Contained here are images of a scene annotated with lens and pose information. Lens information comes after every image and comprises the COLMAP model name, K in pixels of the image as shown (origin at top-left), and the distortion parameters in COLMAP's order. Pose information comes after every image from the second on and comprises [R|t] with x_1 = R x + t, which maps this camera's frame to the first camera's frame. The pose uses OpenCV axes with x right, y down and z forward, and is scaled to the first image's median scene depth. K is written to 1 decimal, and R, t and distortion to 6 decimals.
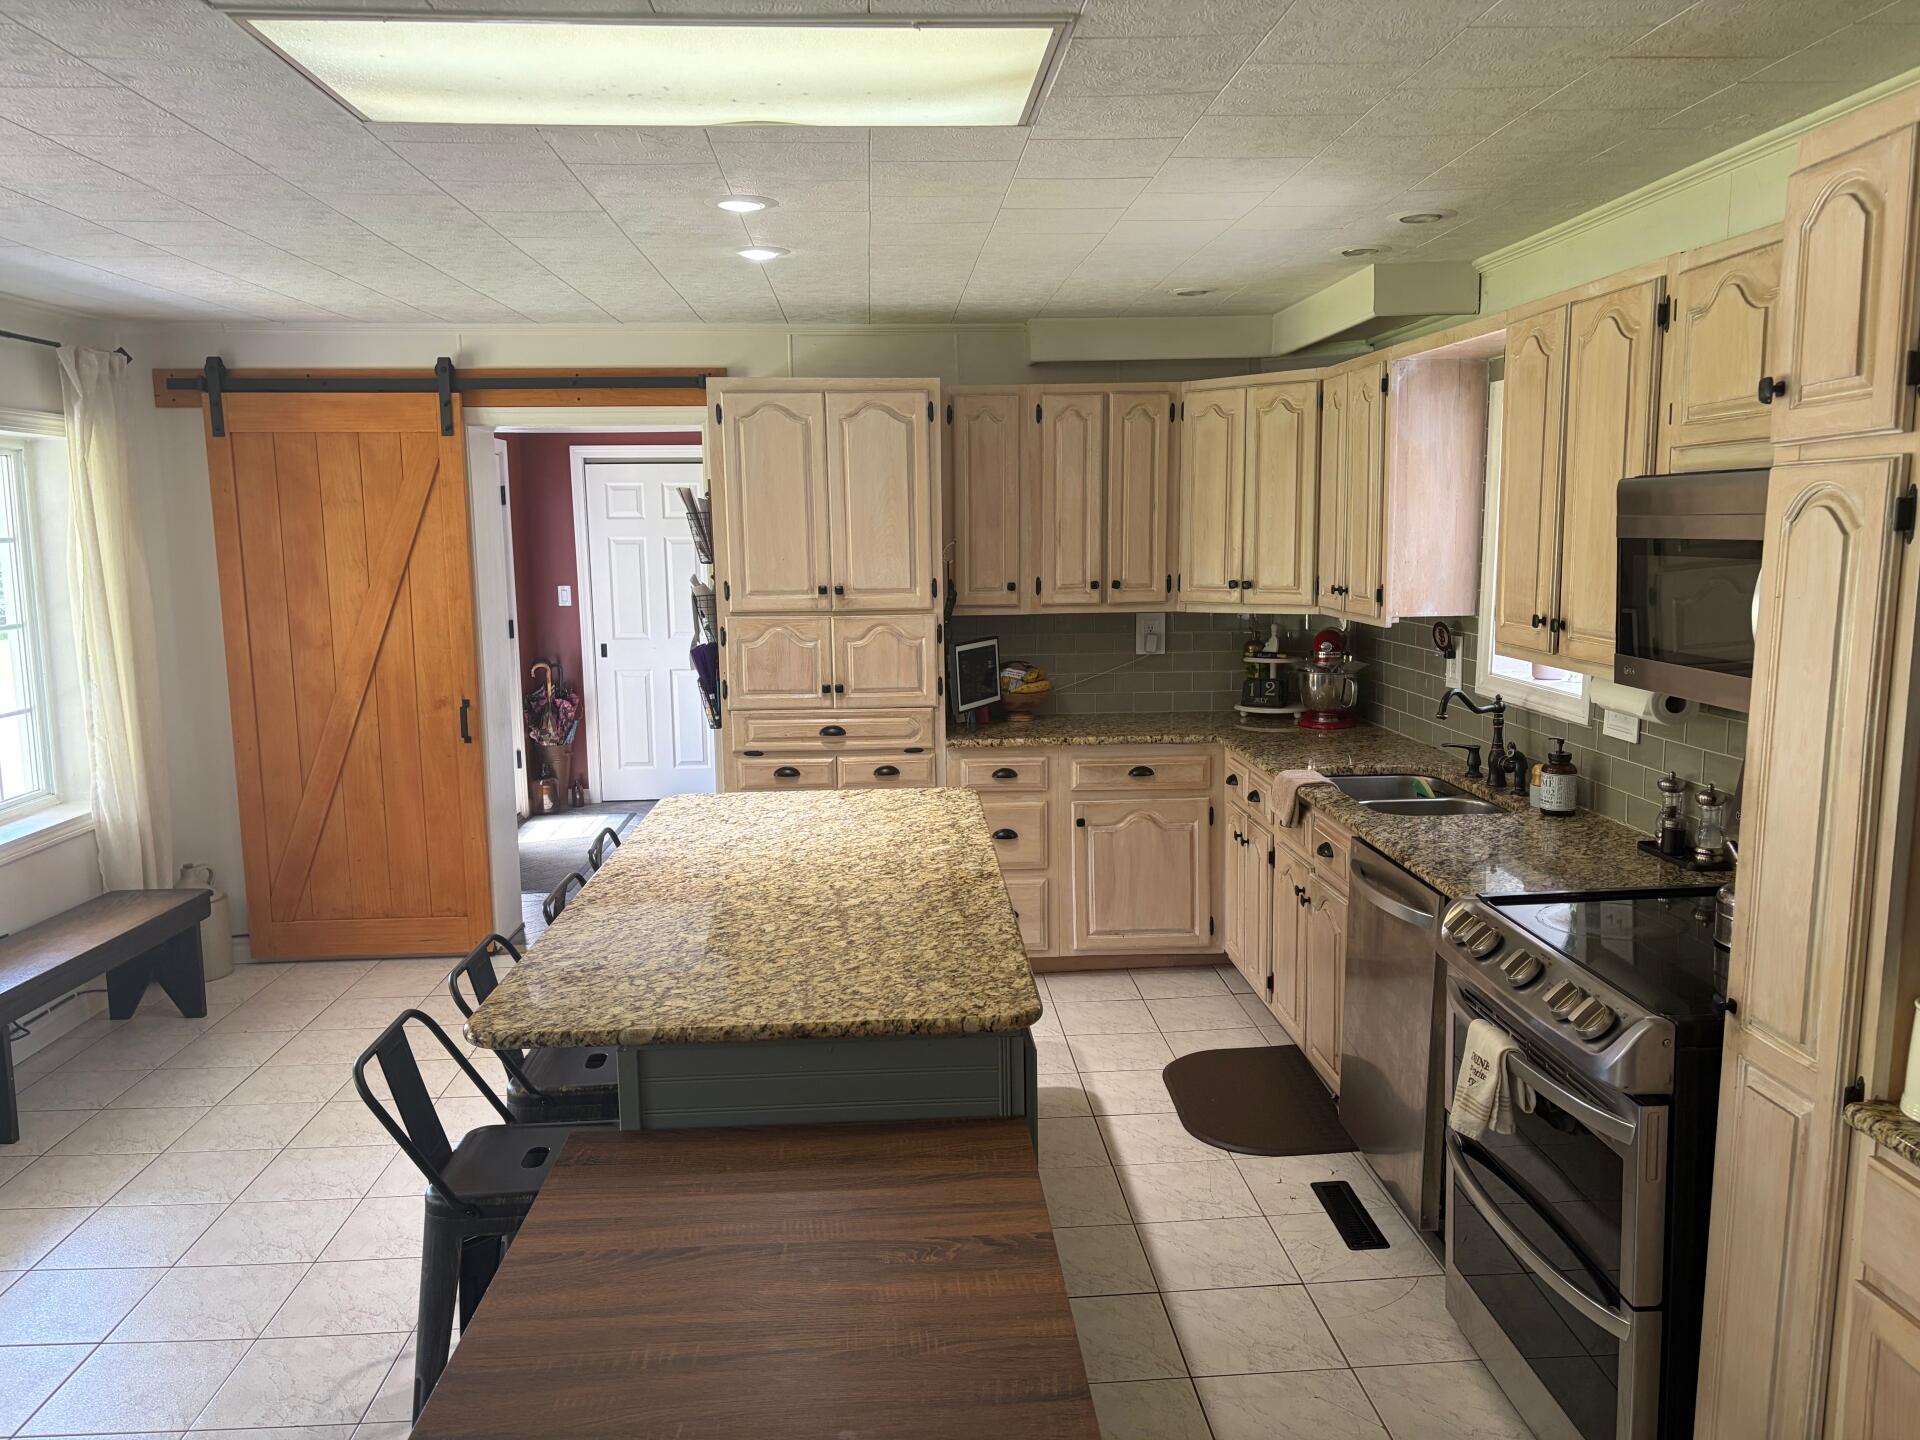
lens RADIAL K [[1450.6, 0, 946.4], [0, 1450.6, 726.5], [0, 0, 1]] dist [0.035529, -0.029380]
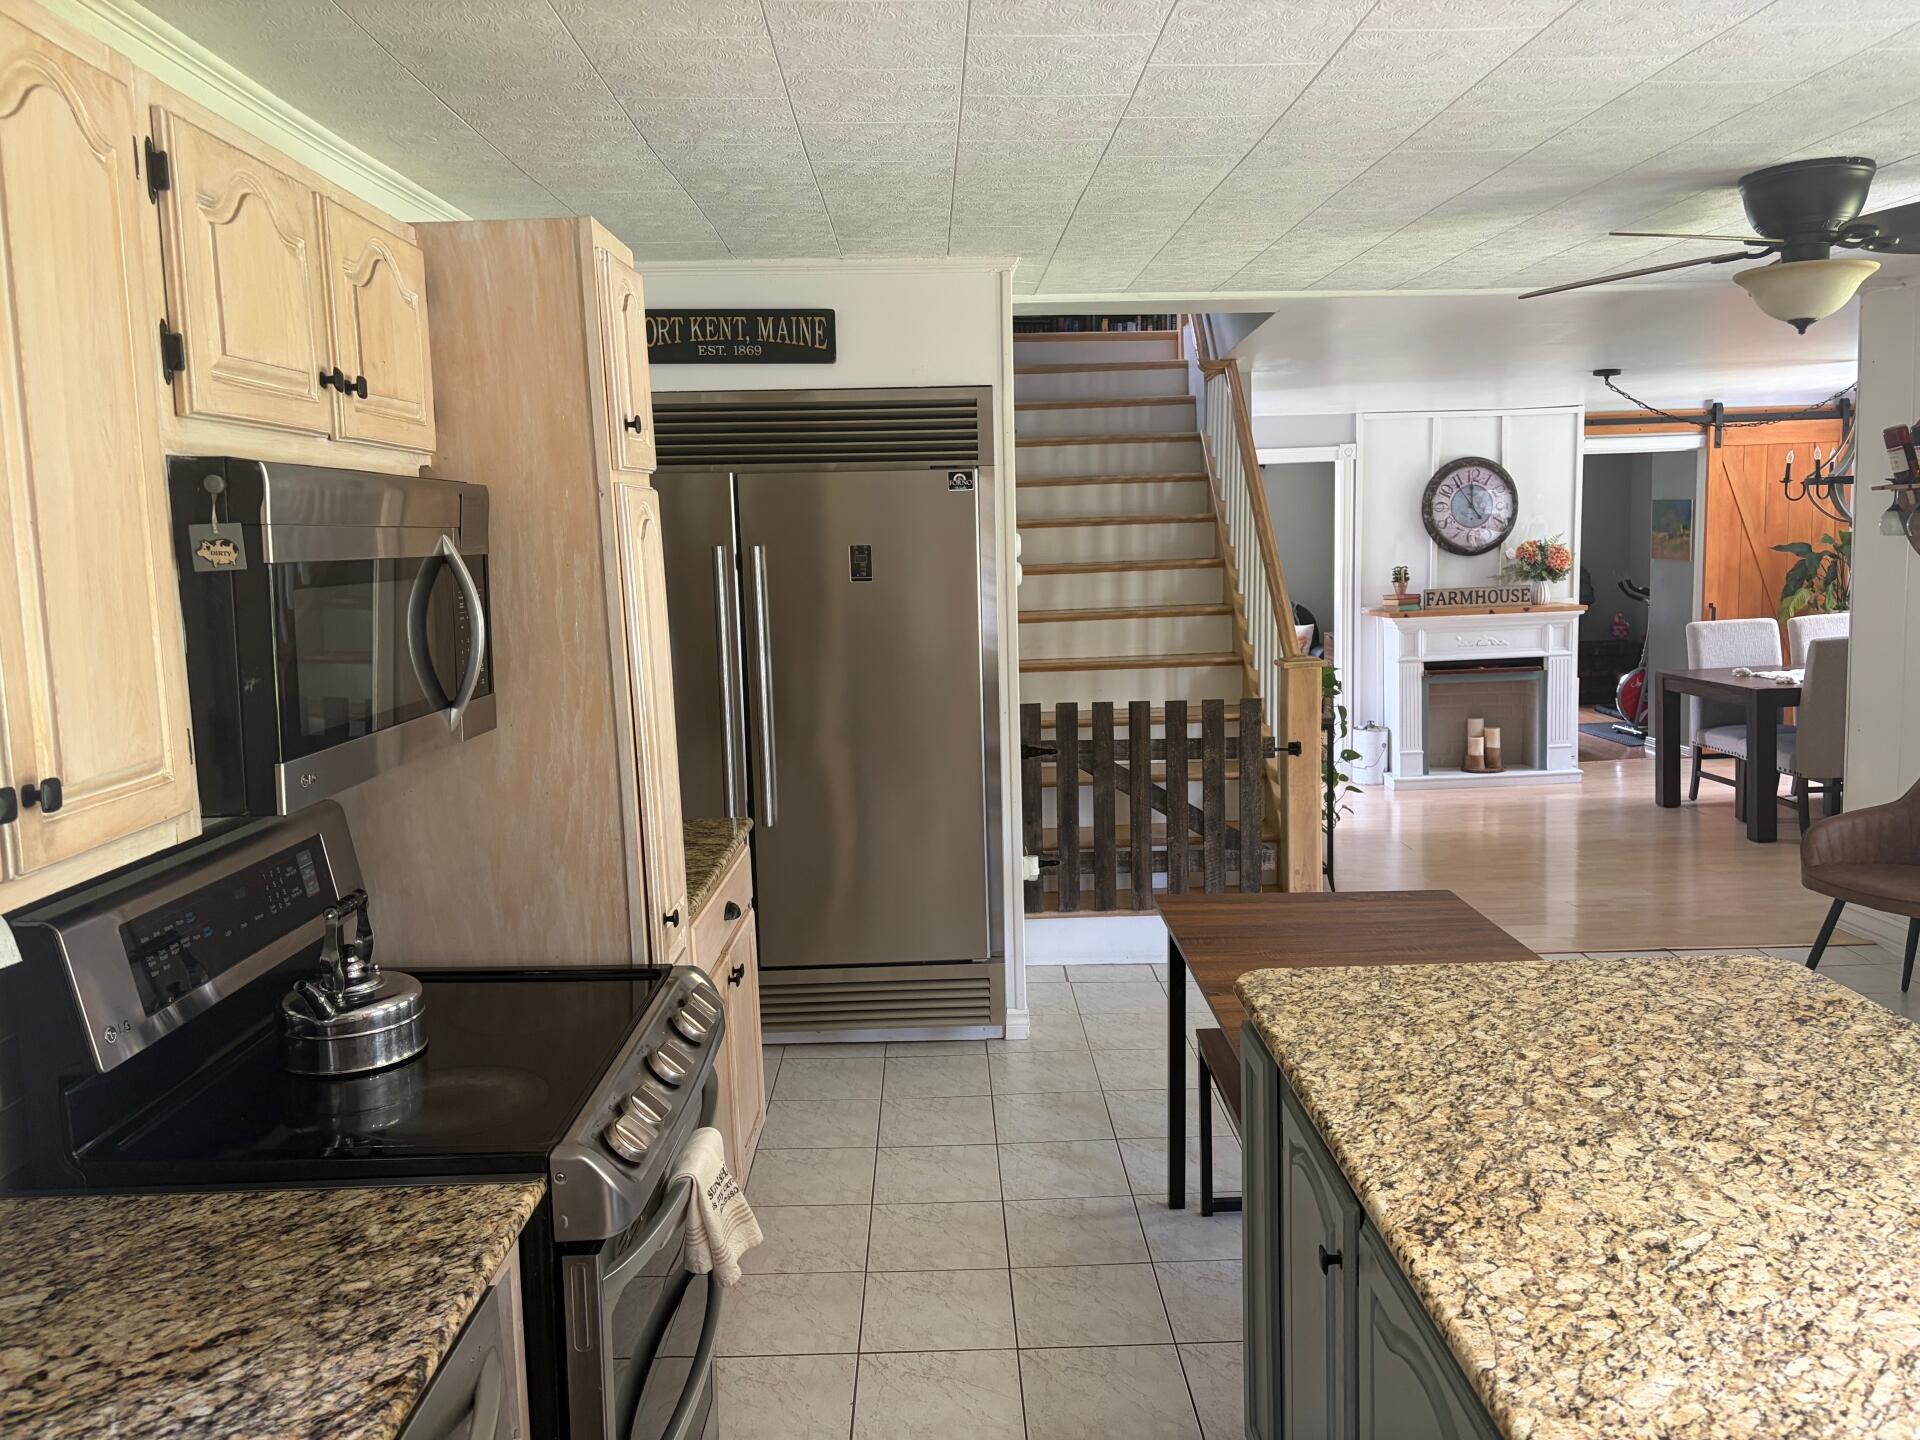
lens RADIAL K [[1450.6, 0, 961.0], [0, 1450.6, 714.0], [0, 0, 1]] dist [0.035529, -0.029380]
pose [[-0.998403, 0.041108, 0.038747, 0.171547], [0.049609, 0.966115, 0.253300, -0.207639], [-0.027021, 0.254818, -0.966611, 1.587588]]
